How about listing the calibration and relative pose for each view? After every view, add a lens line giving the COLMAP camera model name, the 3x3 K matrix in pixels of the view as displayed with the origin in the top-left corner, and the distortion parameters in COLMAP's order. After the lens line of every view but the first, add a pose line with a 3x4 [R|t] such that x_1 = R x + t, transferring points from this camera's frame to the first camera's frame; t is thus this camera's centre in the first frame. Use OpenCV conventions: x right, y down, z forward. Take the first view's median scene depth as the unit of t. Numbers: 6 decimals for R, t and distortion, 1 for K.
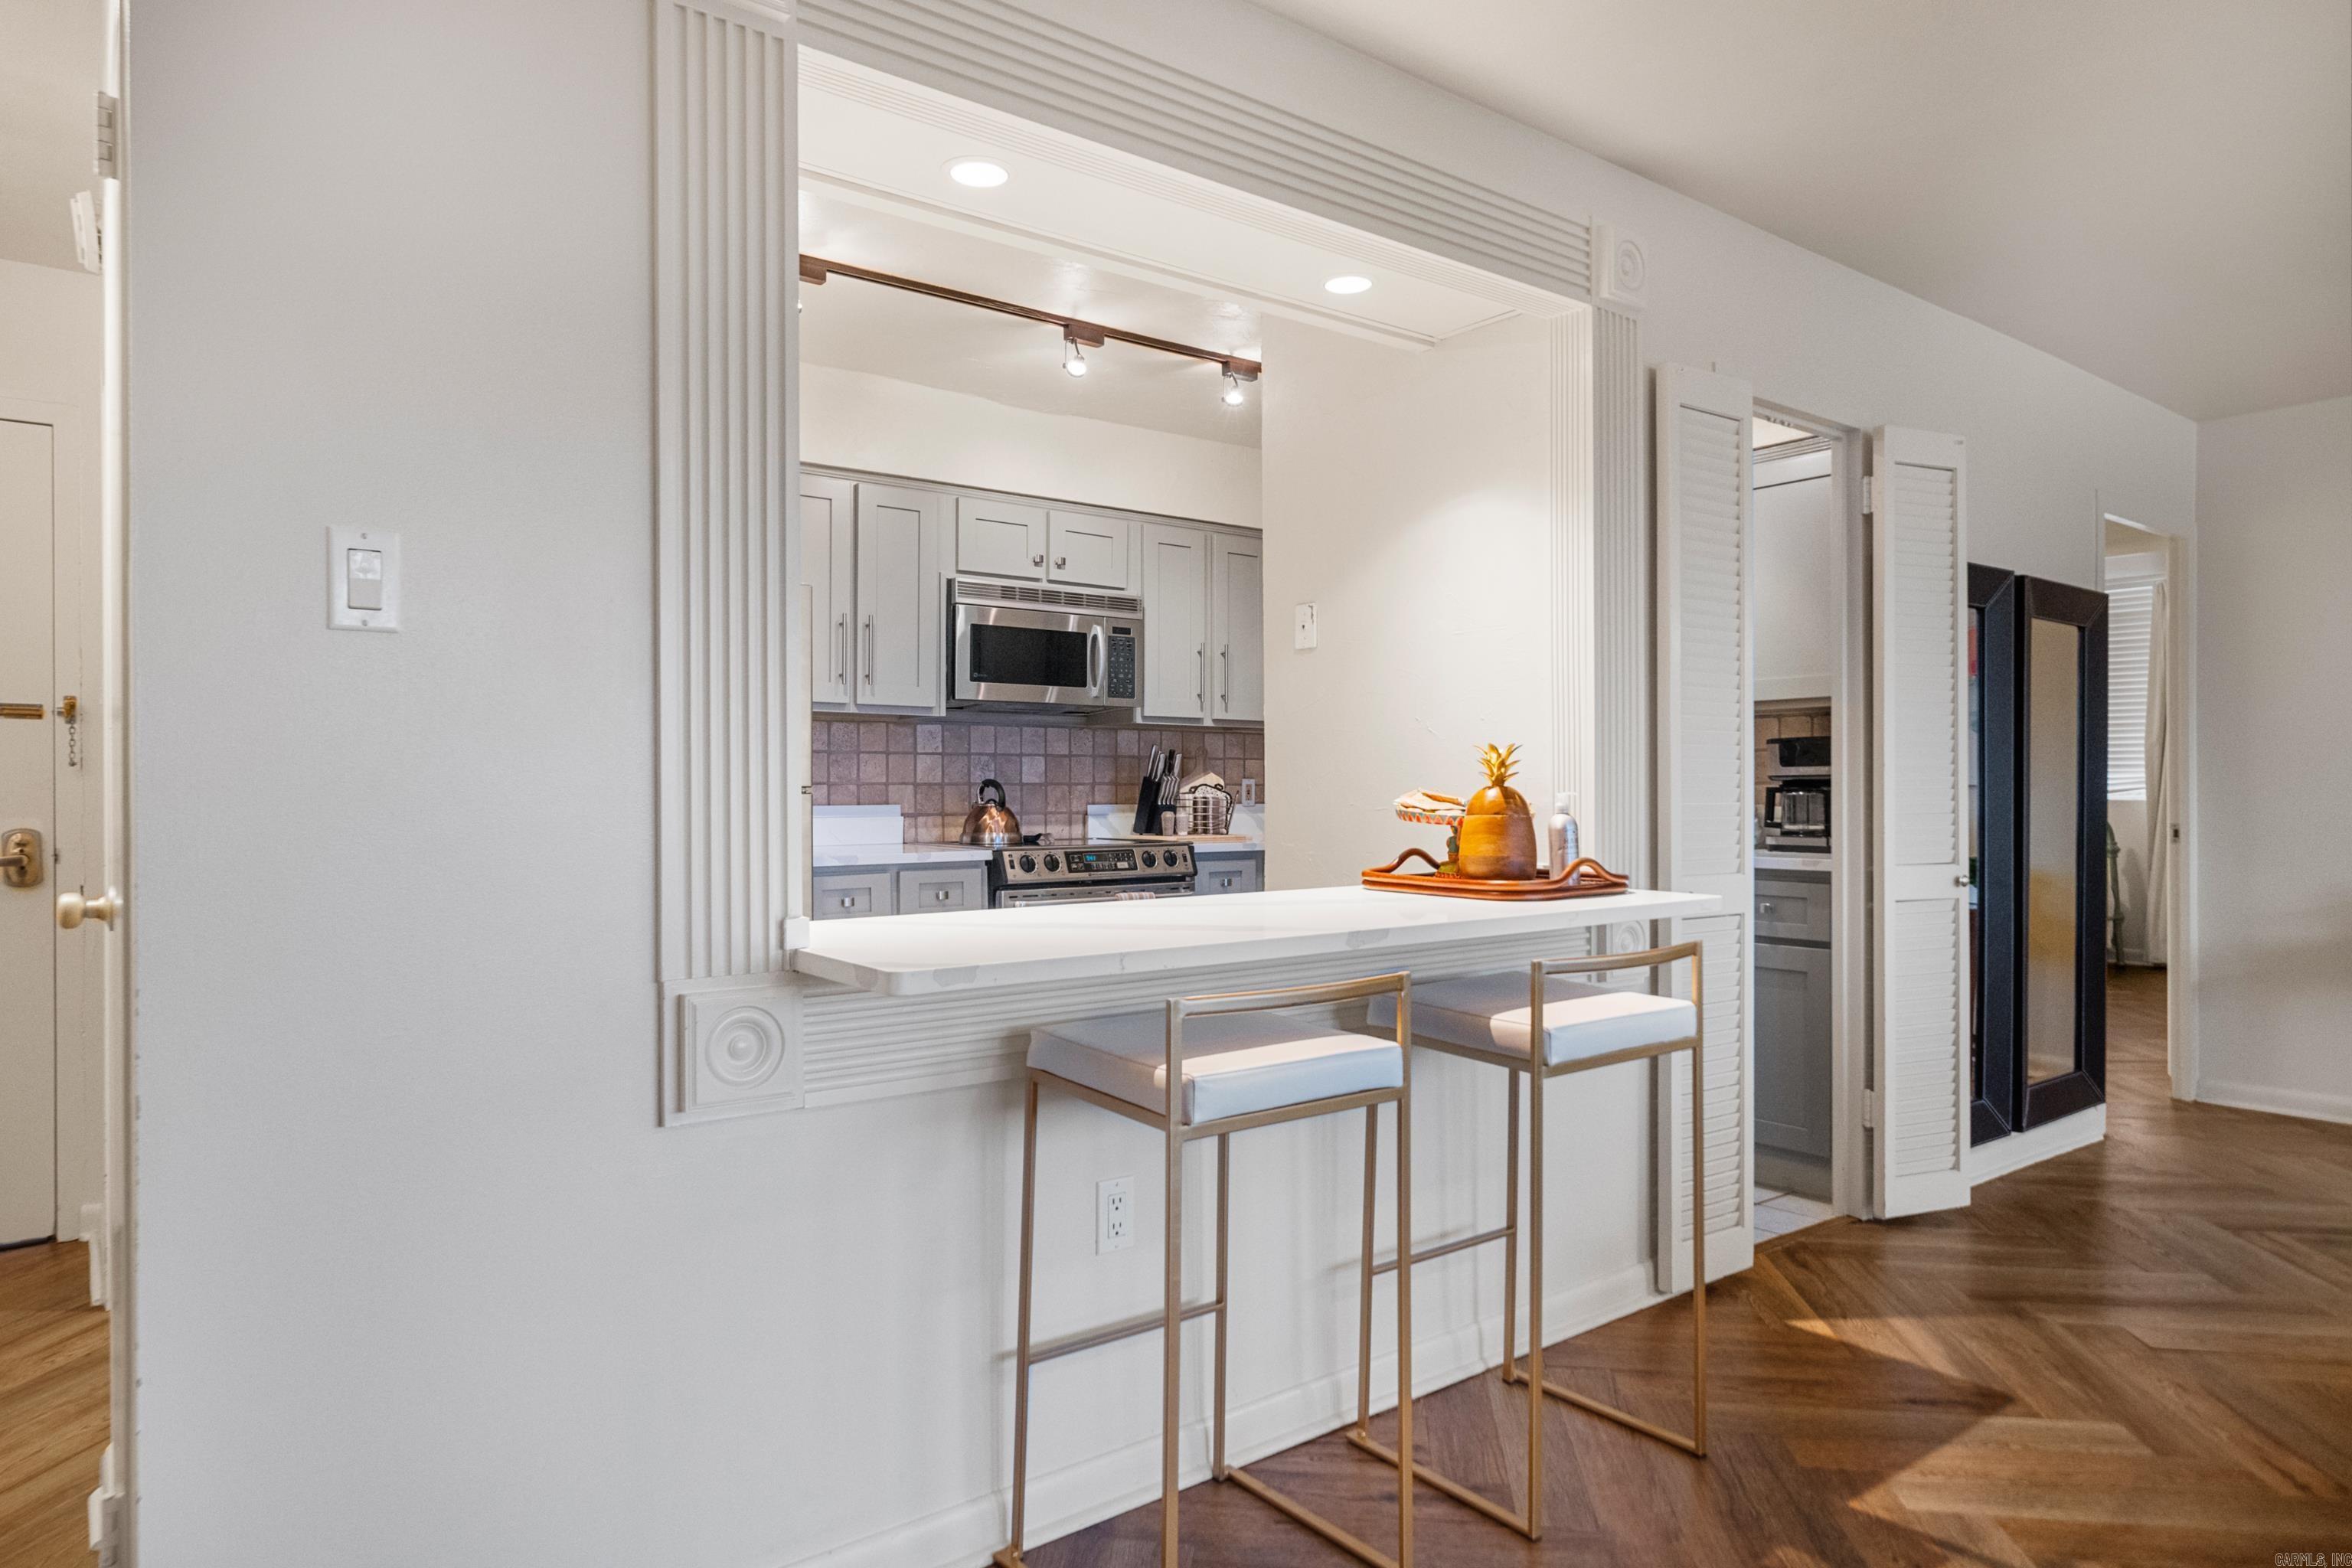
lens RADIAL K [[1425.6, 0, 1160.7], [0, 1425.6, 795.5], [0, 0, 1]] dist [0.004895, -0.003163]
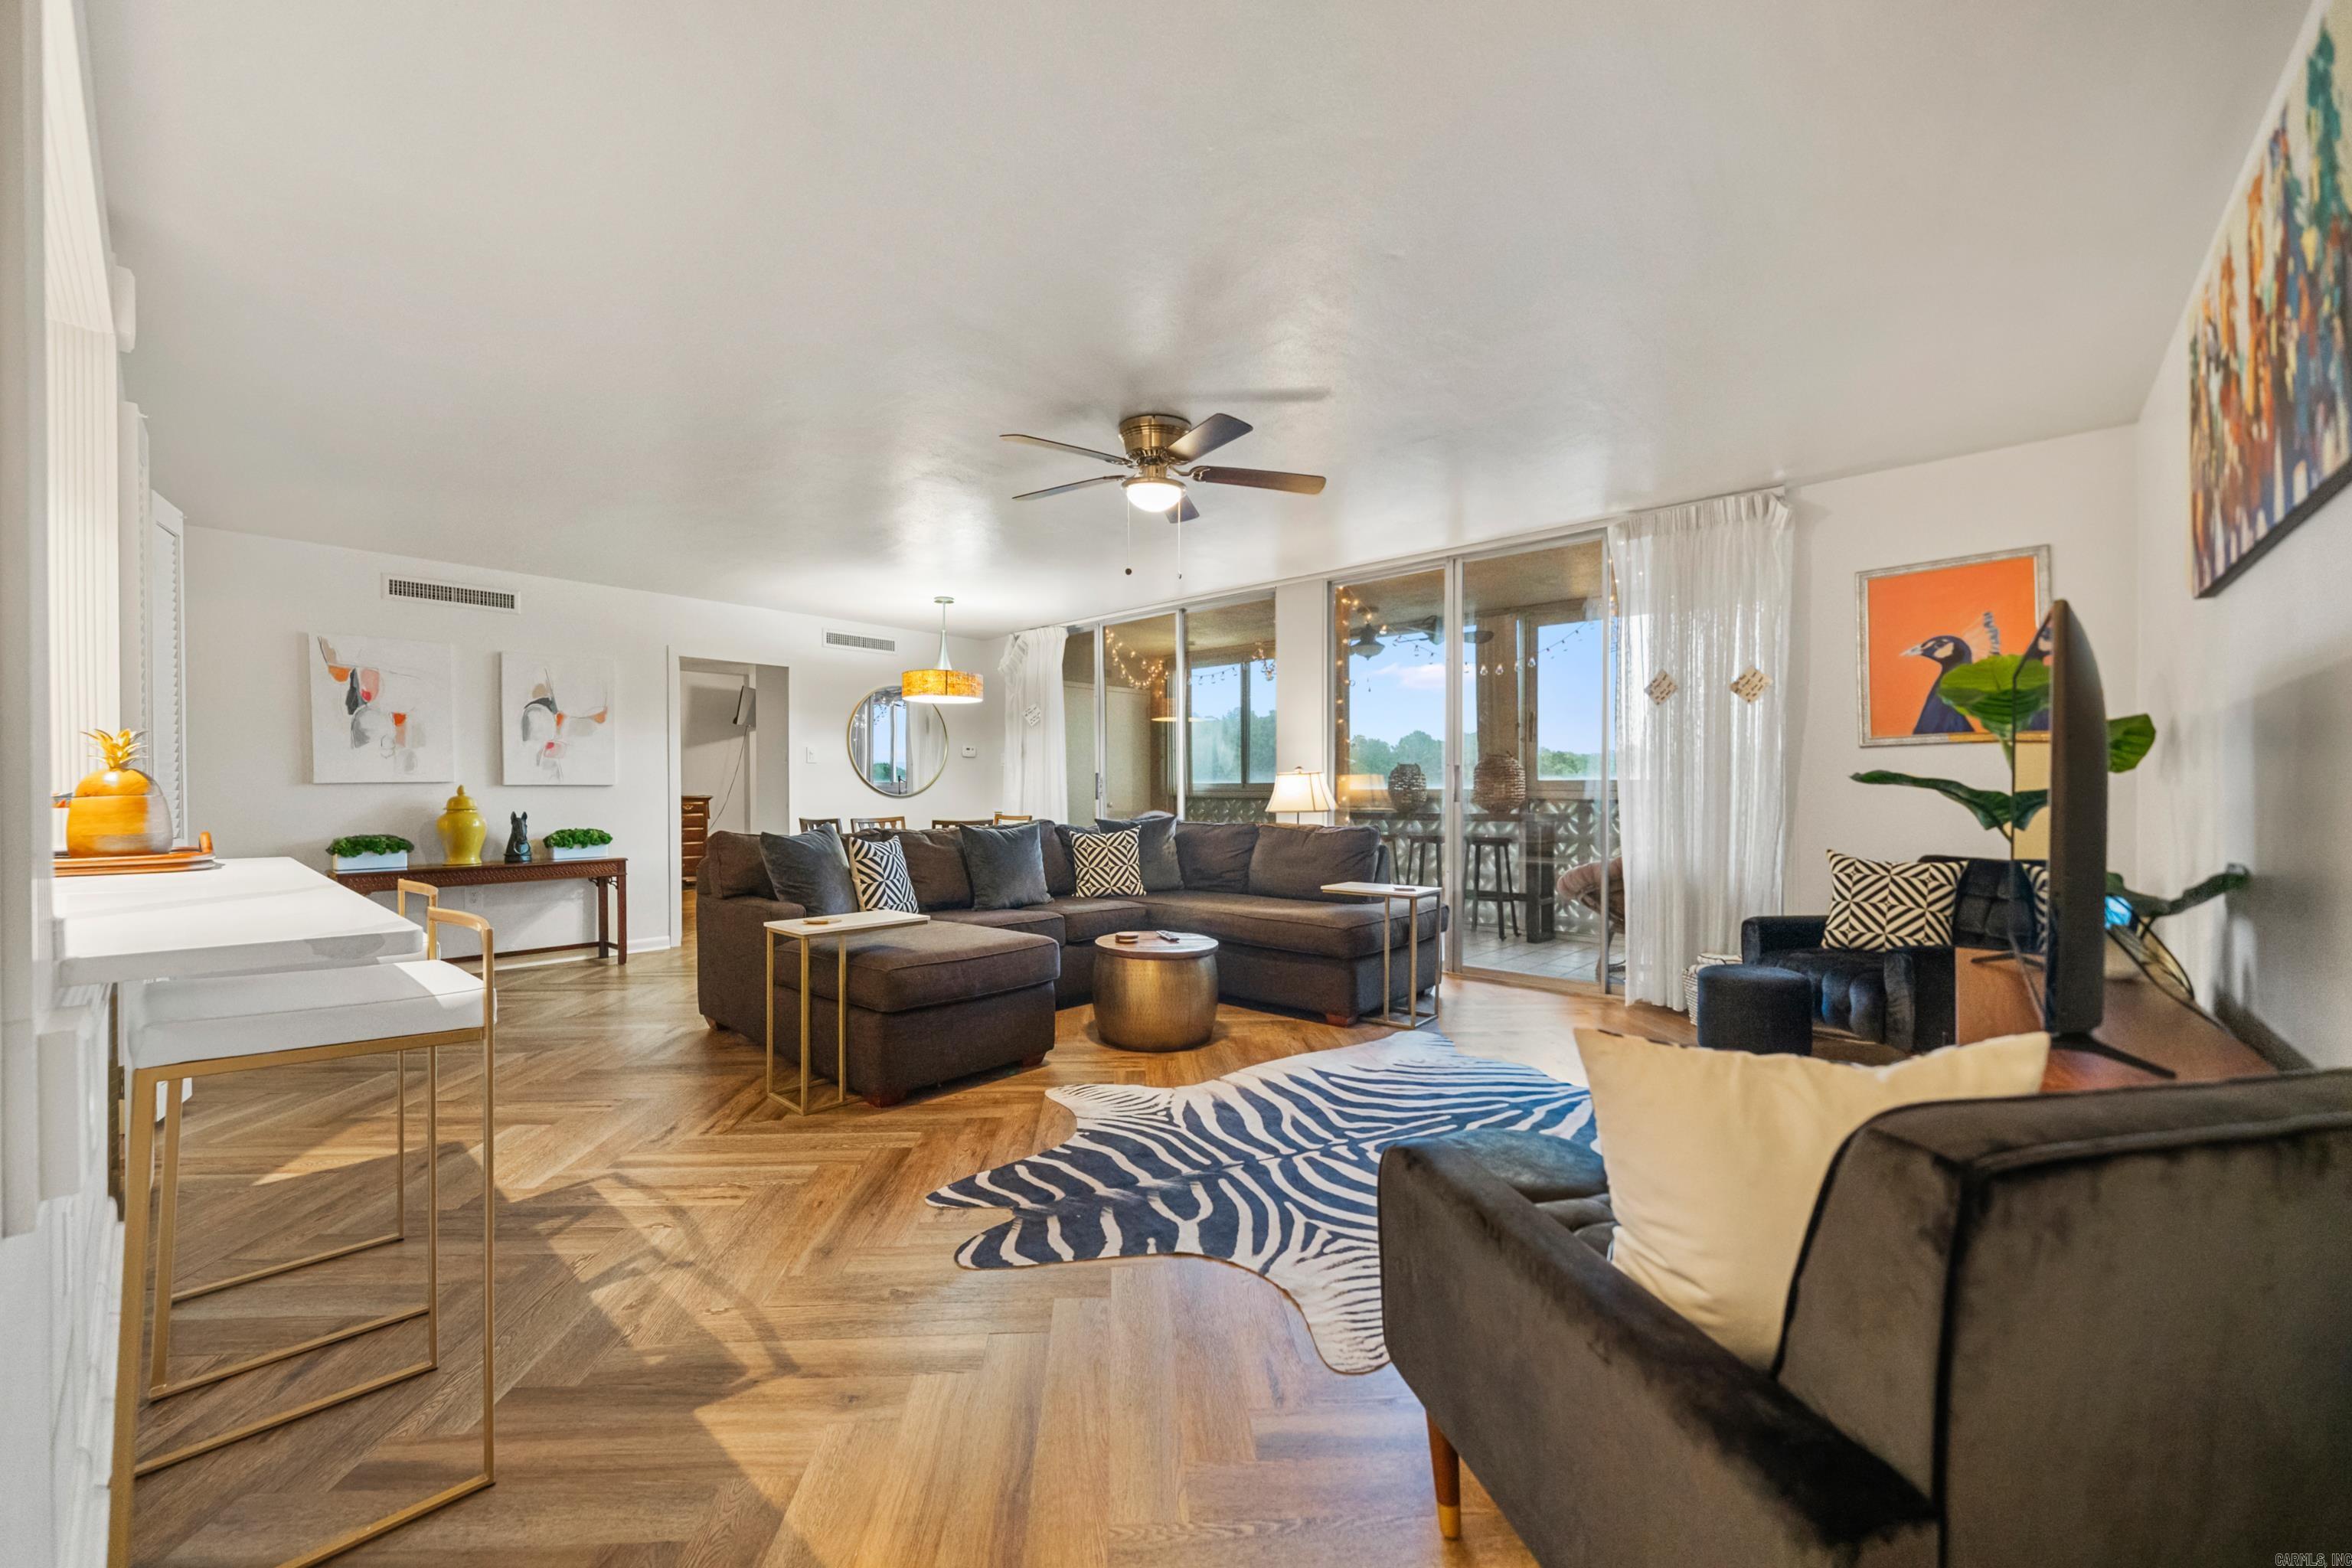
lens RADIAL K [[906.6, 0, 1166.4], [0, 906.6, 801.6], [0, 0, 1]] dist [0.000084, -0.001065]
pose [[-0.188579, -0.008257, 0.982023, -0.328292], [0.006463, 0.999933, 0.009648, 0.009275], [-0.982037, 0.008166, -0.188513, 0.205611]]
